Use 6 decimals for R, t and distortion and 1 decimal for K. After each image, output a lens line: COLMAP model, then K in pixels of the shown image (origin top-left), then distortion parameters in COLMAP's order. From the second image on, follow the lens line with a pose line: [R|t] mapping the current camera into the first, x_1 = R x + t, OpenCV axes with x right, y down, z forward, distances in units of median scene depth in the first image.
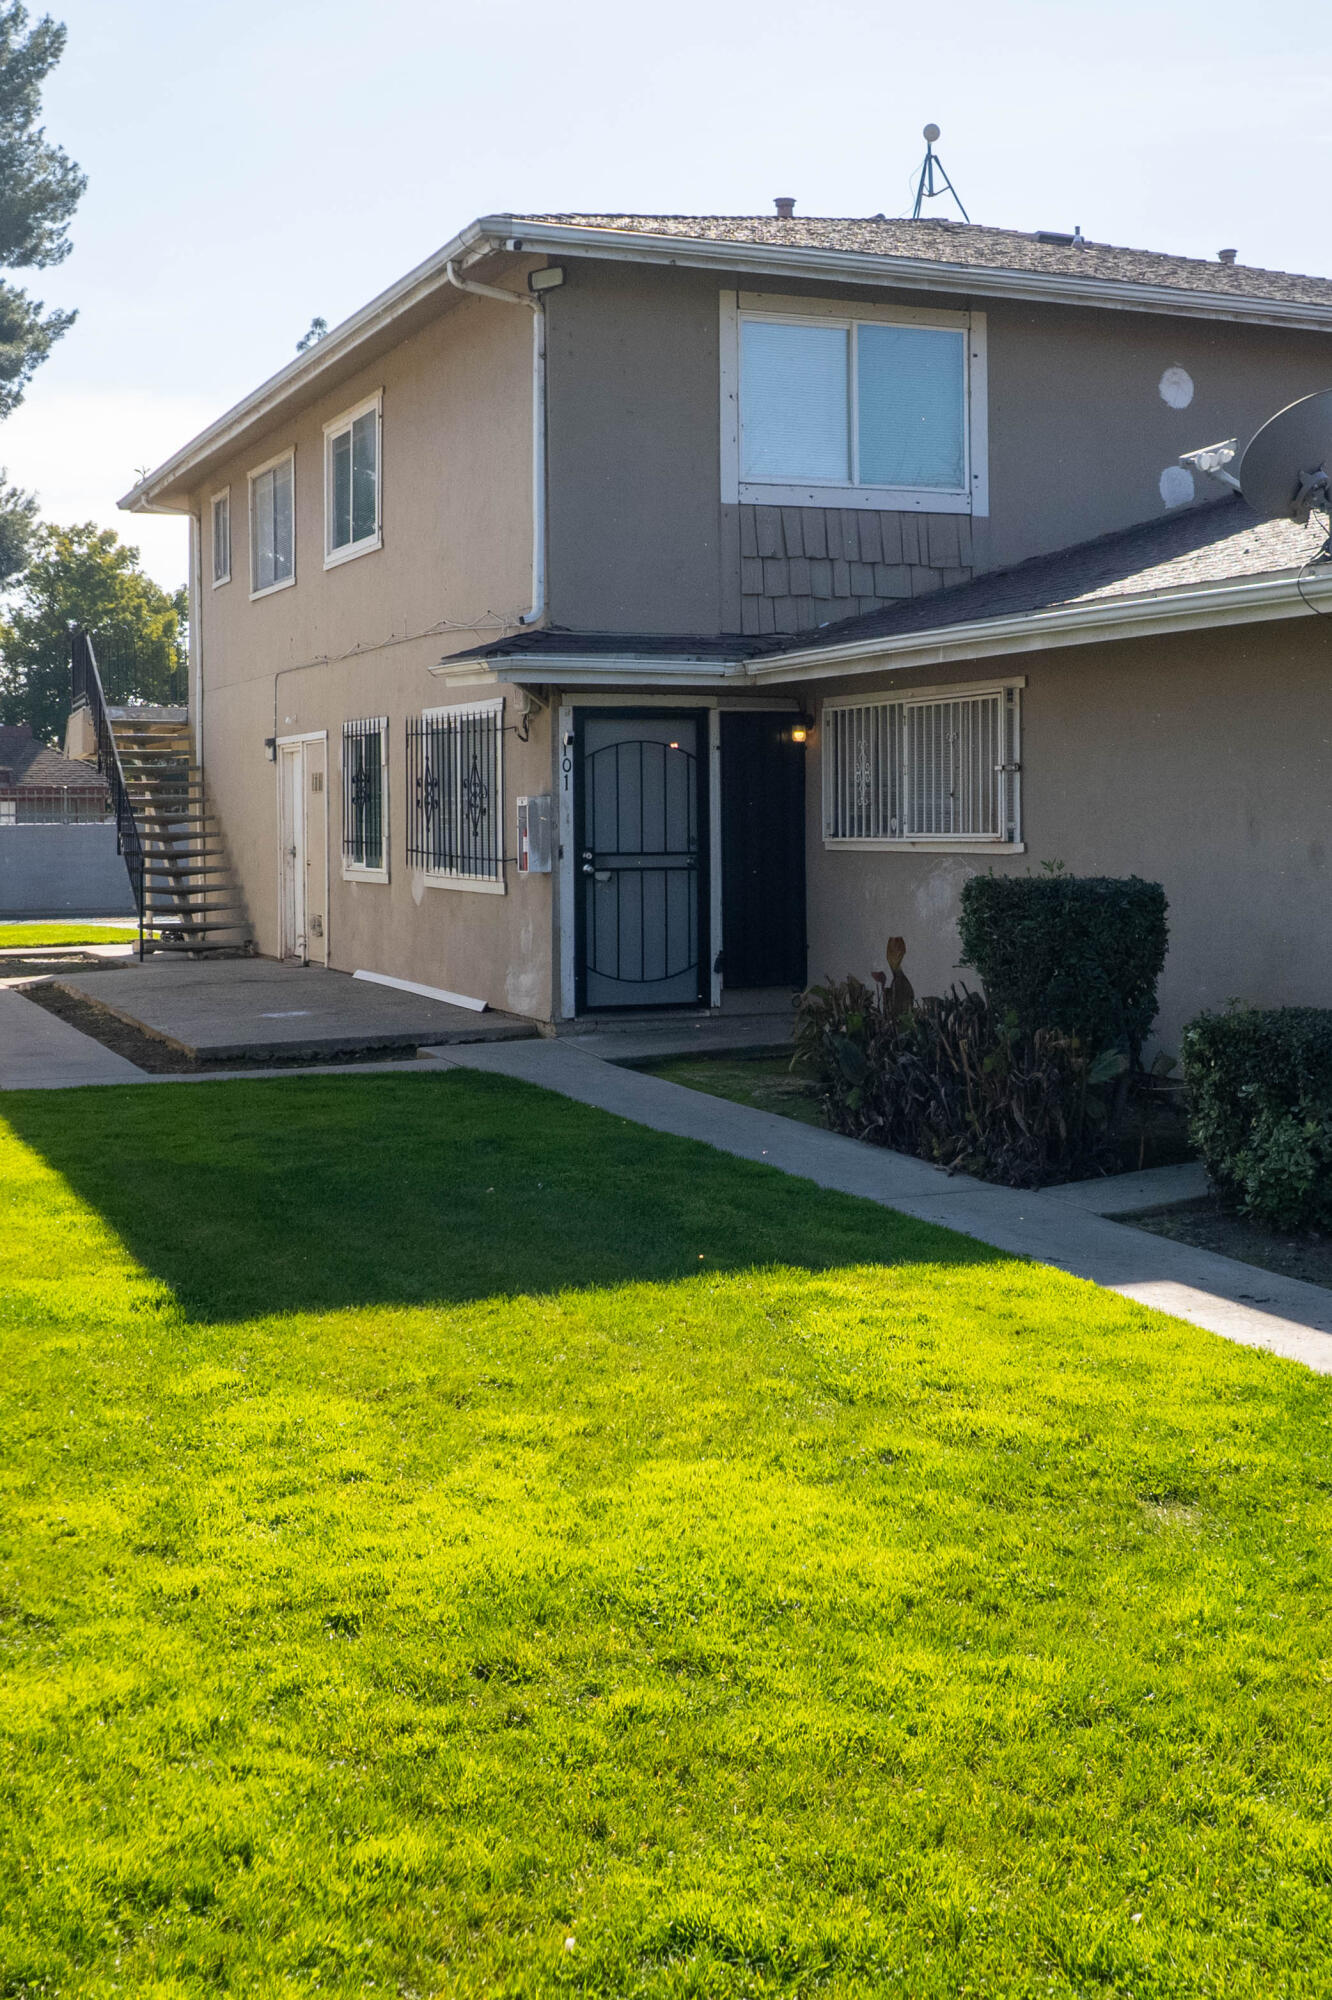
lens RADIAL K [[2309.1, 0, 725.5], [0, 2309.1, 803.5], [0, 0, 1]] dist [-0.097007, 0.418214]
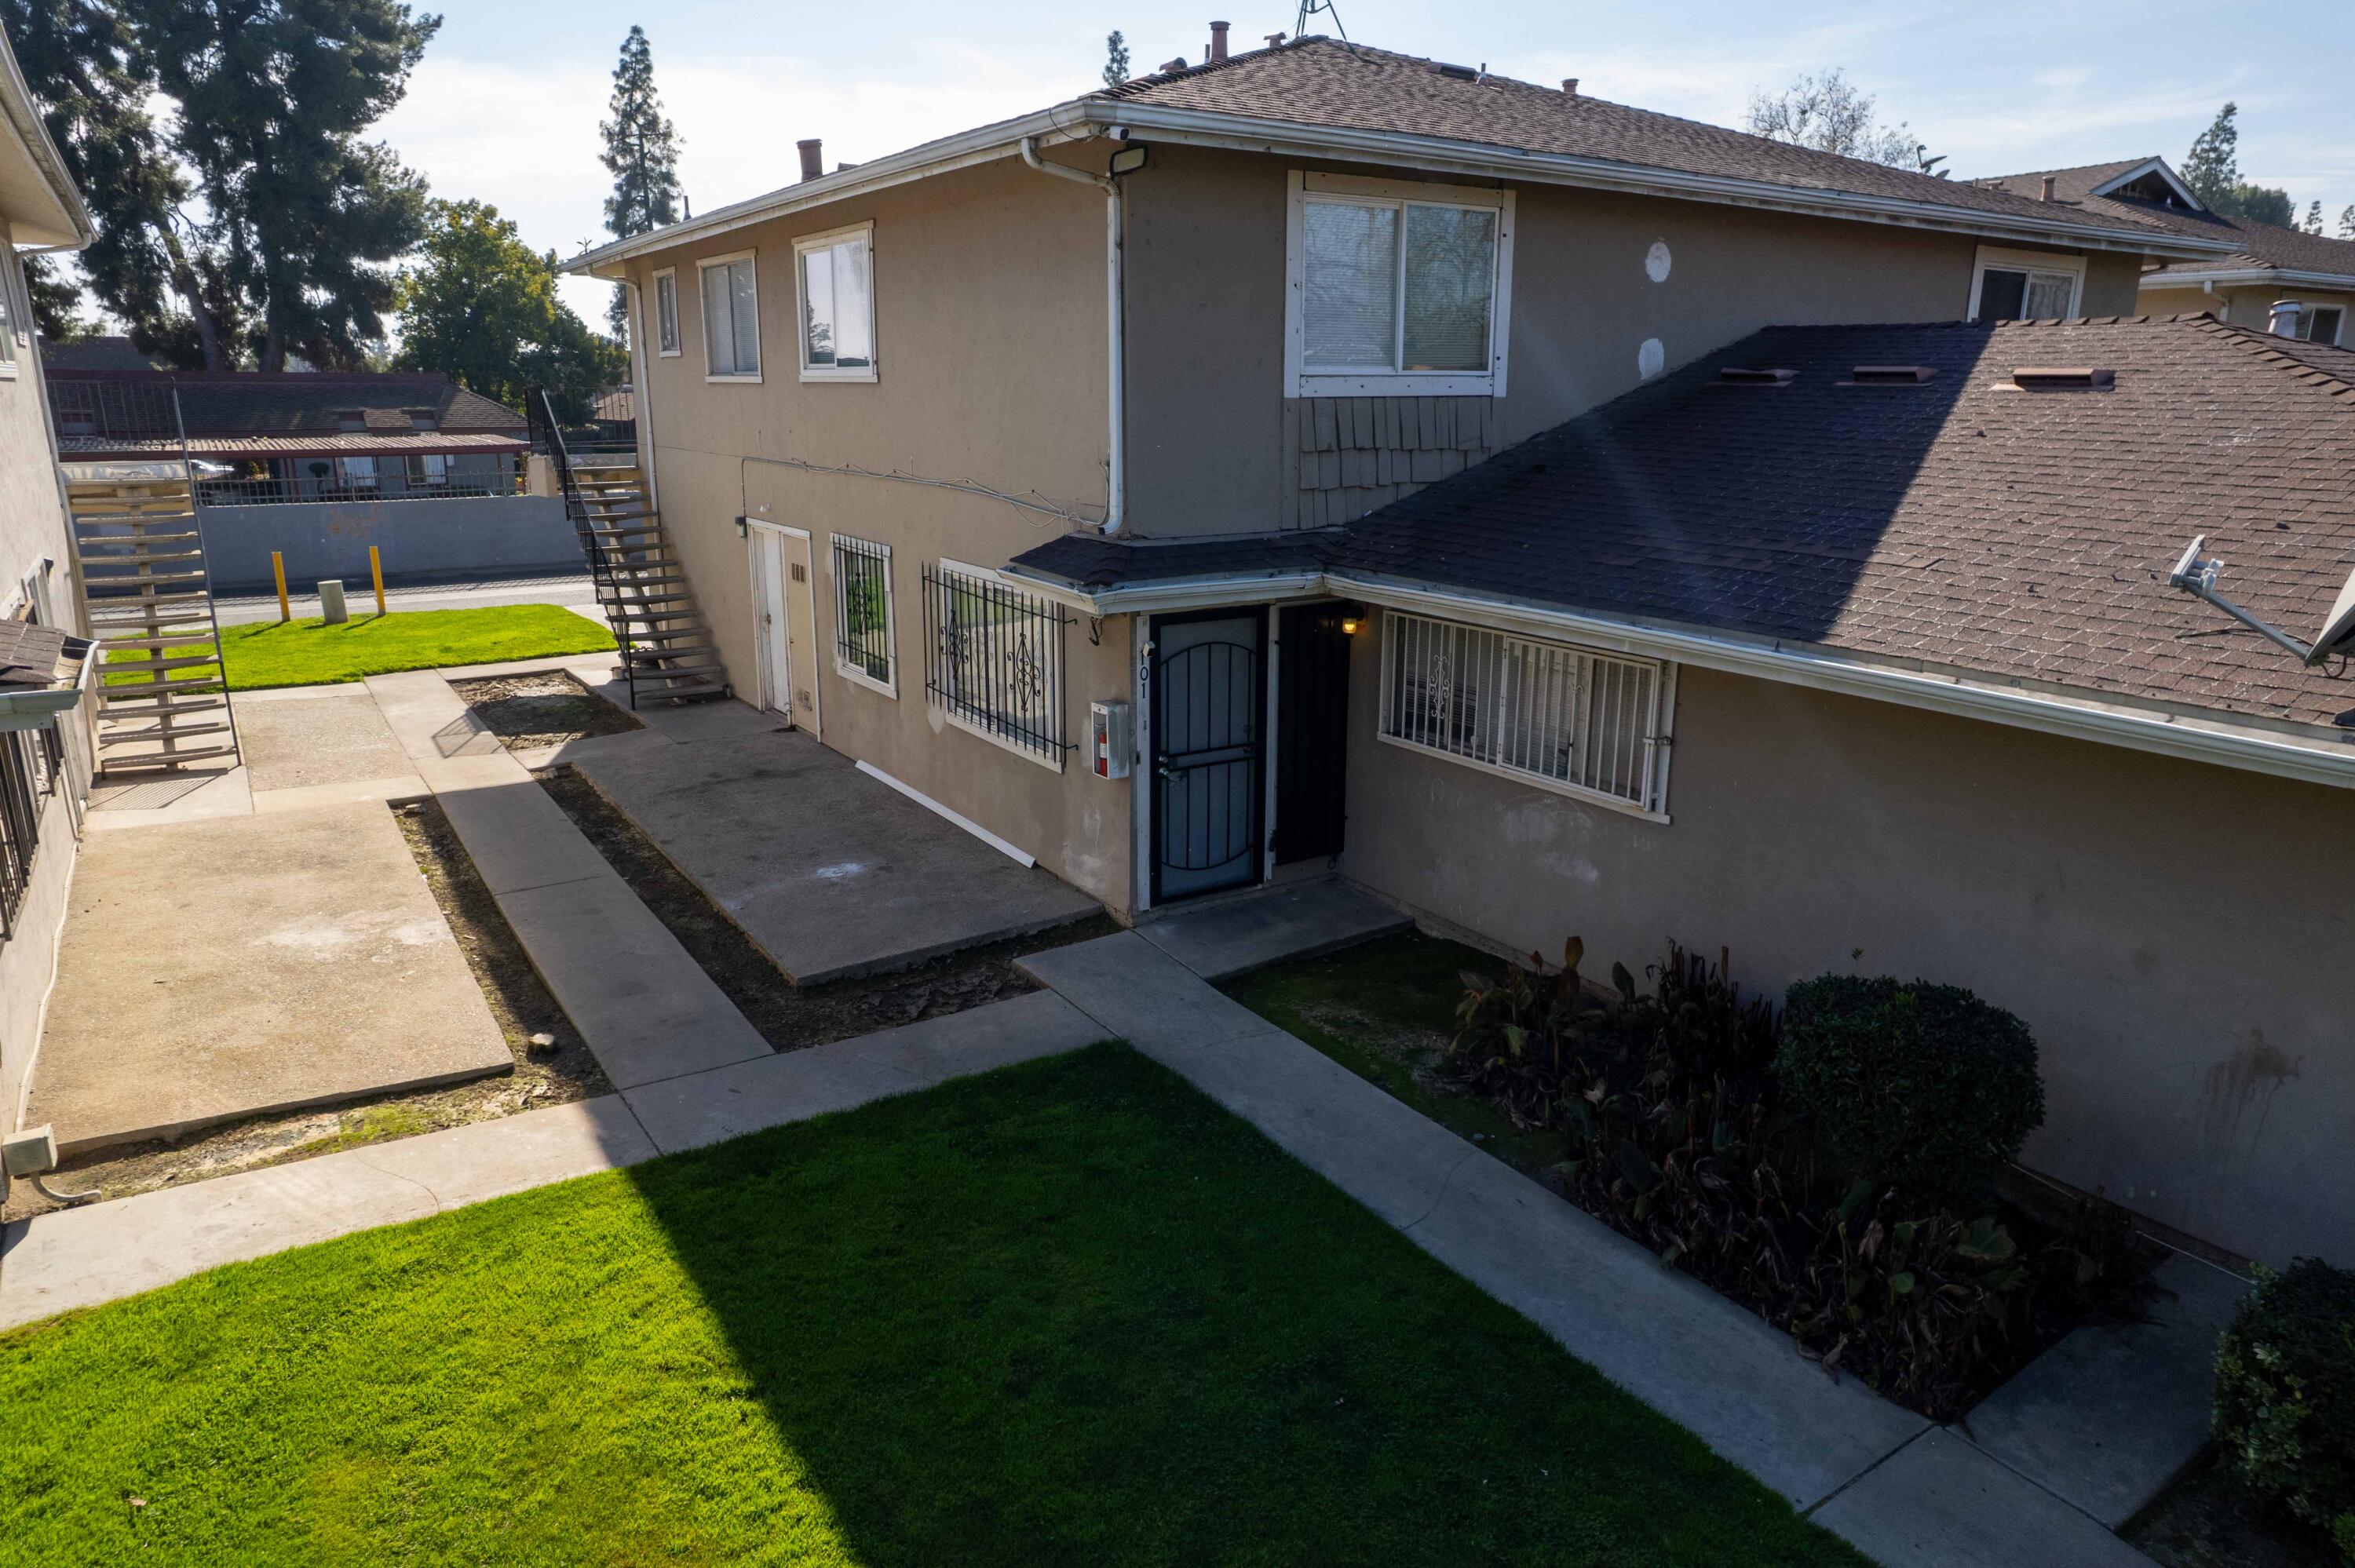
lens RADIAL K [[1500.3, 0, 1177.5], [0, 1500.3, 784.0], [0, 0, 1]] dist [-0.066280, 0.064471]
pose [[0.986763, -0.031925, 0.158996, -0.153757], [-0.010887, 0.965177, 0.261370, -0.135943], [-0.161803, -0.259641, 0.952054, 0.345934]]
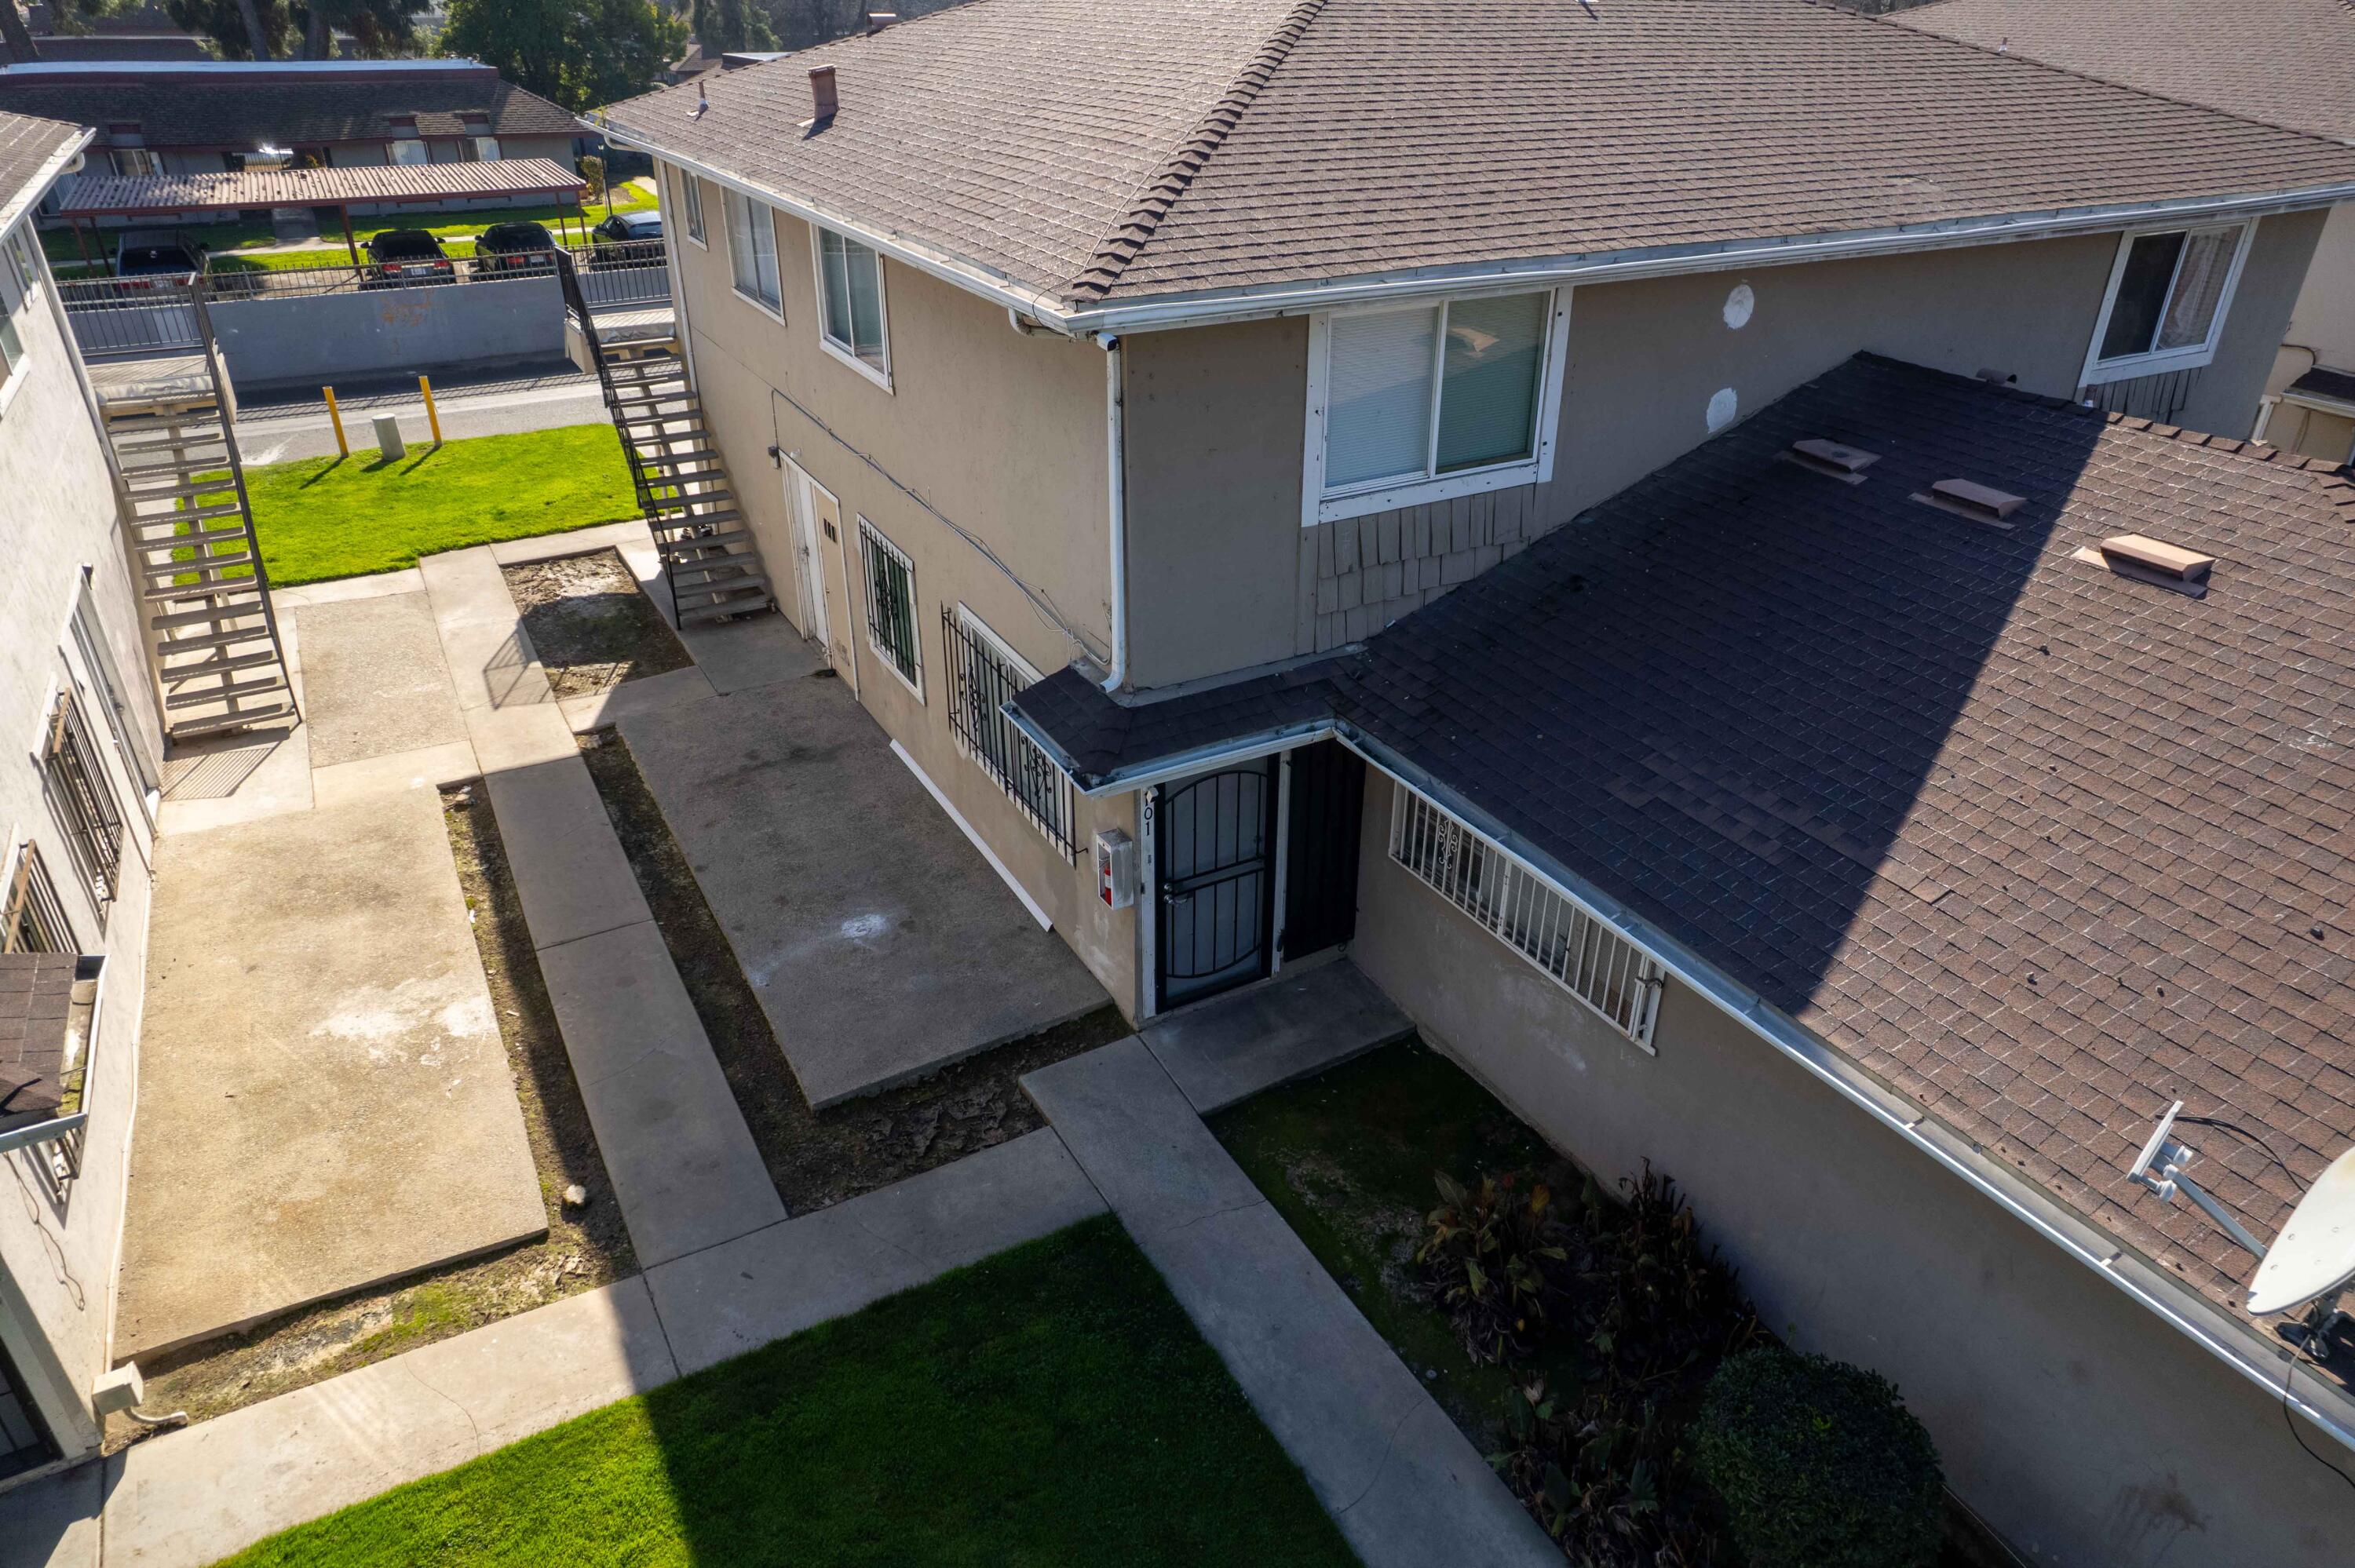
lens RADIAL K [[1500.3, 0, 1177.5], [0, 1500.3, 784.0], [0, 0, 1]] dist [-0.066280, 0.064471]
pose [[0.995454, -0.037117, 0.087711, -0.108122], [-0.009340, 0.878454, 0.477736, -0.324951], [-0.094782, -0.476384, 0.874114, 0.419462]]
